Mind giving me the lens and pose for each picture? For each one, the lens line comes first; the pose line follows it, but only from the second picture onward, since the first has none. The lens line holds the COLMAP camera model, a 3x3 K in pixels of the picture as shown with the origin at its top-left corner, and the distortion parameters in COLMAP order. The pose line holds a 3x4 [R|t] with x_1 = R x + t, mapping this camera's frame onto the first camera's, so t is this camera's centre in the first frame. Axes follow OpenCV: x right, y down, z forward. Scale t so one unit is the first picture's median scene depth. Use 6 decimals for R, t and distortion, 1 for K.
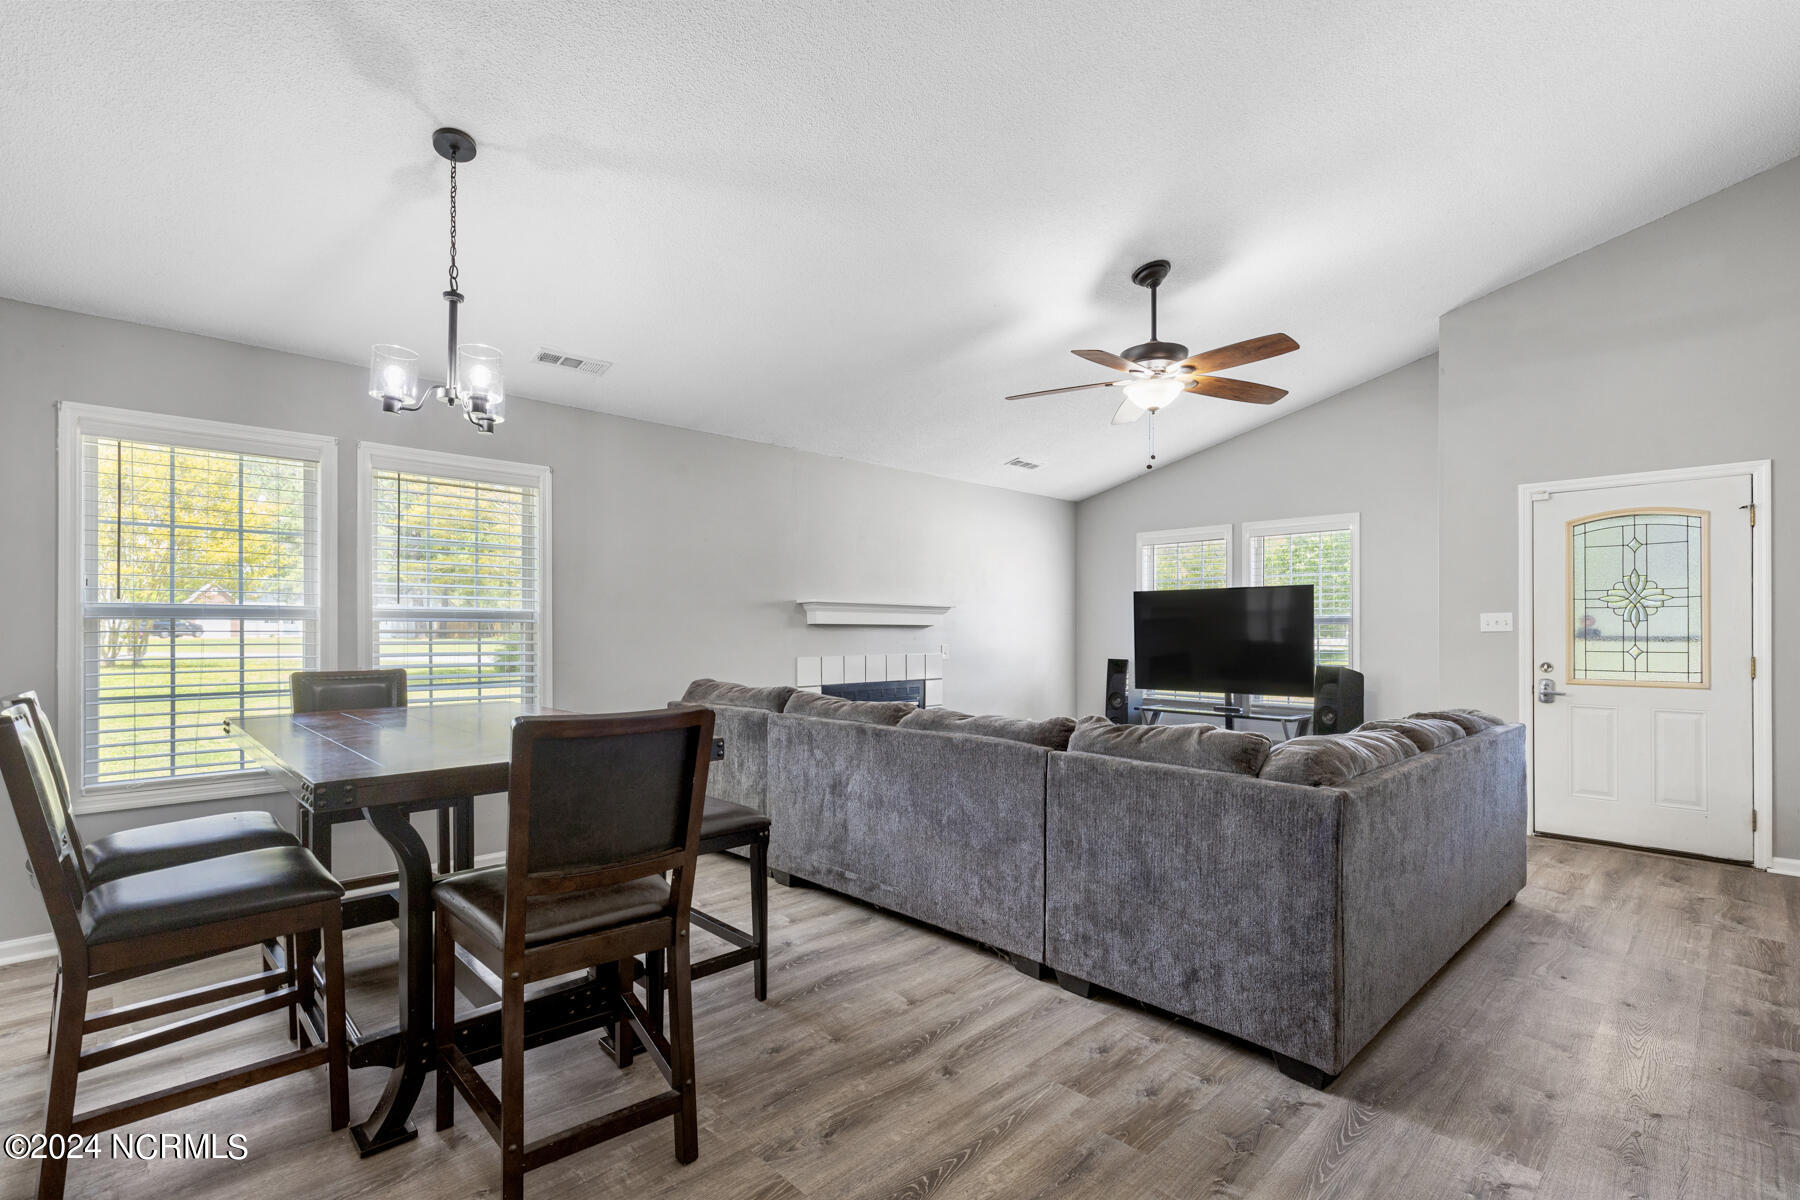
lens RADIAL K [[839.1, 0, 932.6], [0, 839.1, 622.1], [0, 0, 1]] dist [0.001399, -0.000203]
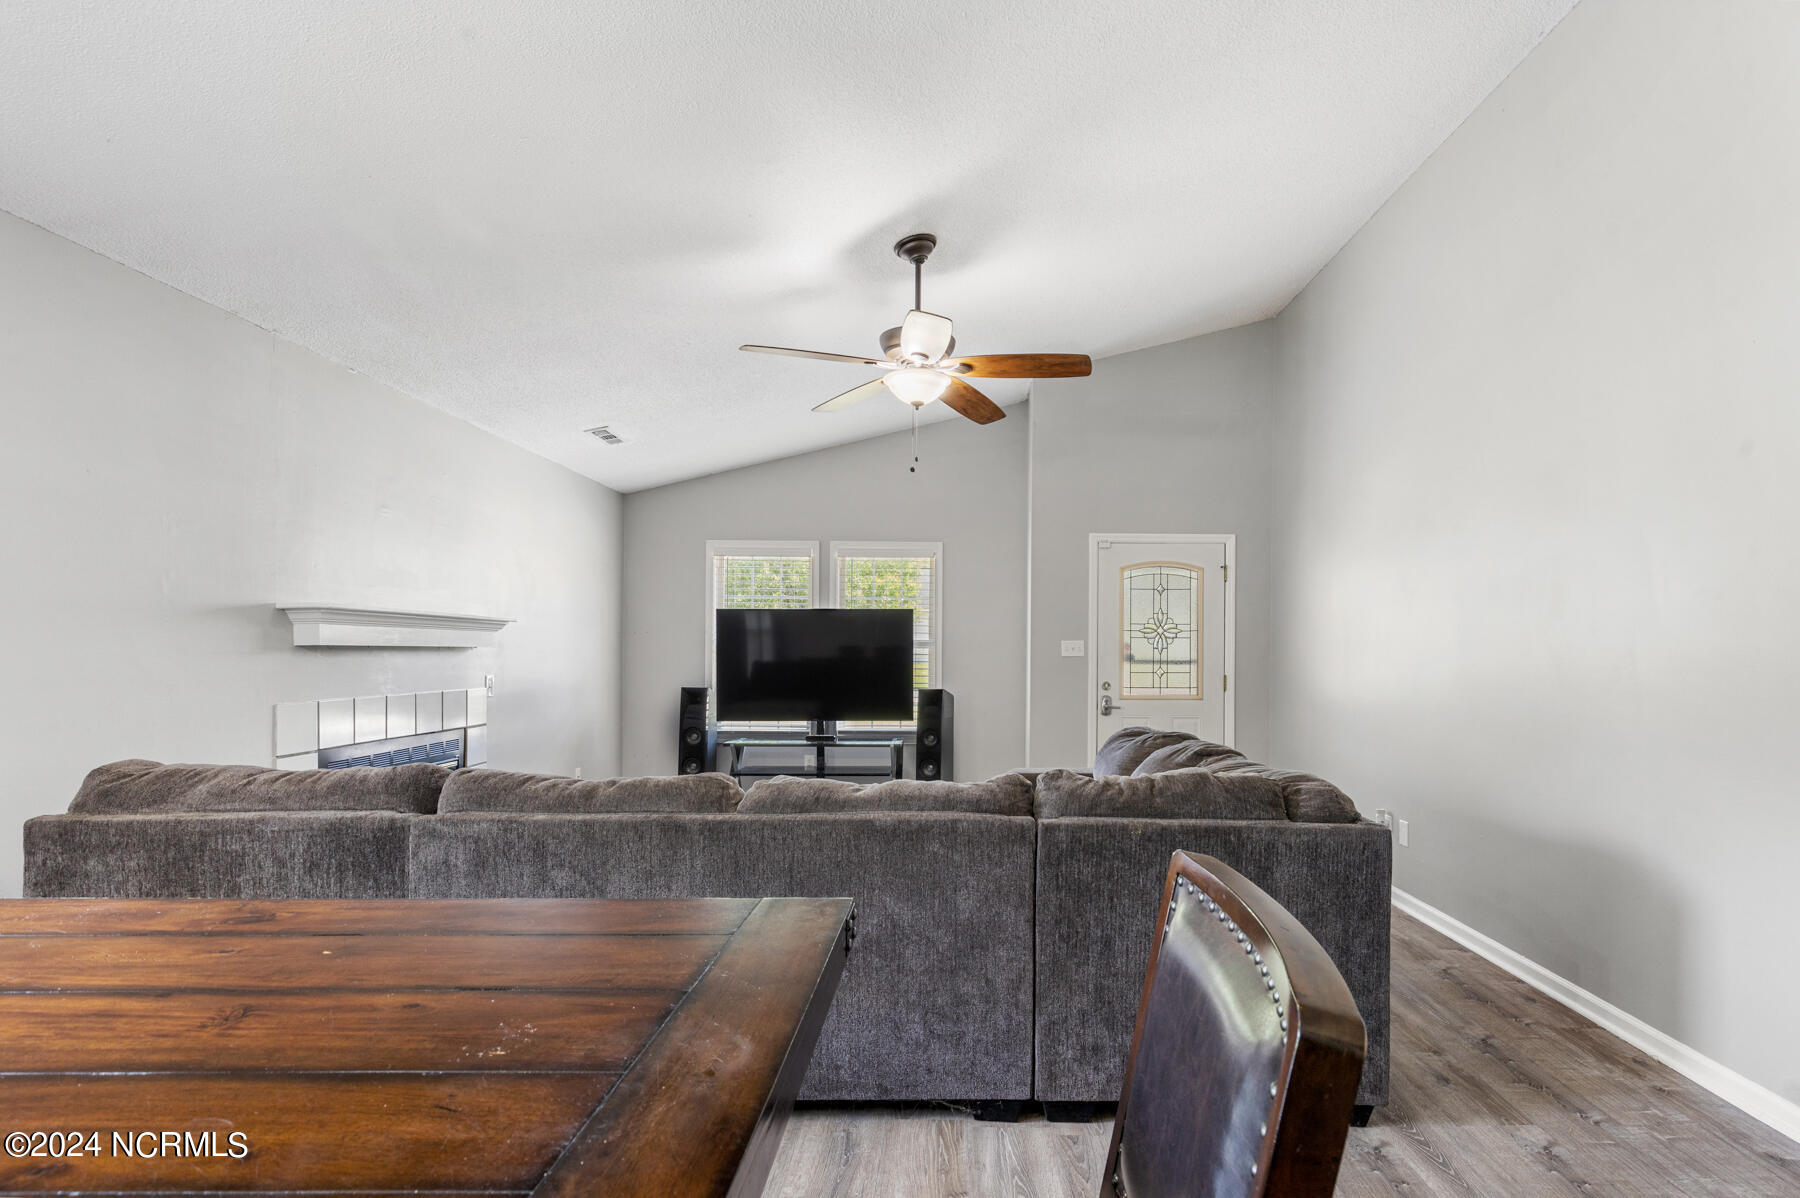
lens RADIAL K [[839.1, 0, 995.2], [0, 839.1, 641.9], [0, 0, 1]] dist [0.001399, -0.000203]
pose [[0.690695, 0.009937, 0.723078, -0.288130], [-0.012844, 0.999916, -0.001473, -0.006561], [-0.723032, -0.008270, 0.690765, 0.317666]]
